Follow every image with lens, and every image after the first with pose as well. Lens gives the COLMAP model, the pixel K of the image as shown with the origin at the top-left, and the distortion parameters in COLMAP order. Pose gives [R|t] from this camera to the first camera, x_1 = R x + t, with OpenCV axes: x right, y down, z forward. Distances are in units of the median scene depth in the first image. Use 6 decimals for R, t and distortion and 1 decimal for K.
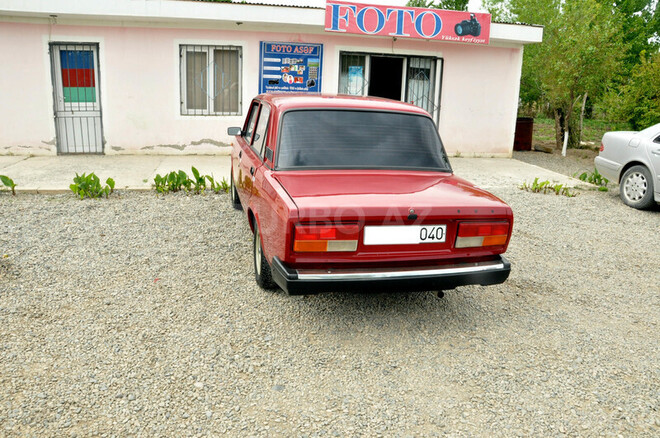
lens RADIAL K [[531.2, 0, 283.0], [0, 531.2, 220.3], [0, 0, 1]] dist [-0.170784, 0.098092]
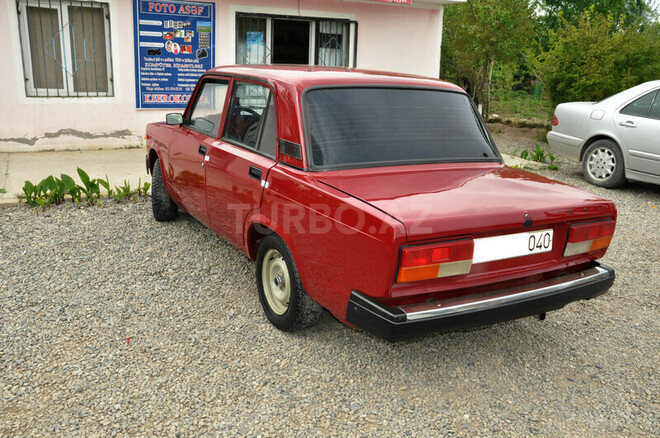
lens RADIAL K [[638.0, 0, 330.0], [0, 638.0, 219.0], [0, 0, 1]] dist [-0.101592, 0.181873]
pose [[0.950445, -0.072702, 0.302273, -0.071360], [0.073043, 0.997277, 0.010192, -0.009811], [-0.302191, 0.012391, 0.953167, 0.044154]]
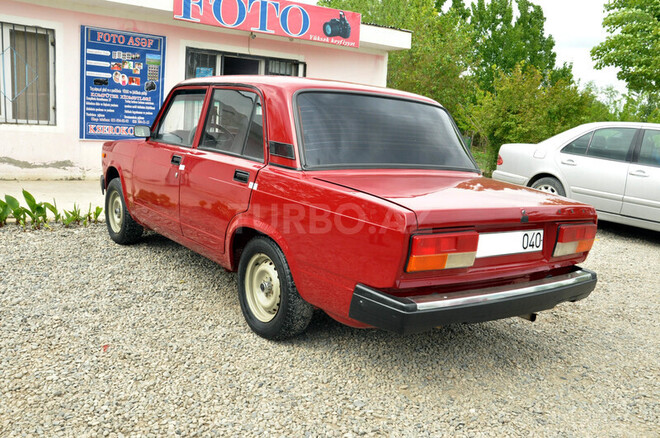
lens RADIAL K [[638.5, 0, 343.9], [0, 638.5, 217.1], [0, 0, 1]] dist [-0.115020, 0.215720]
pose [[0.905511, -0.033845, 0.422970, -0.091932], [0.065623, 0.995991, -0.060790, 0.006977], [-0.419217, 0.082803, 0.904102, 0.056234]]
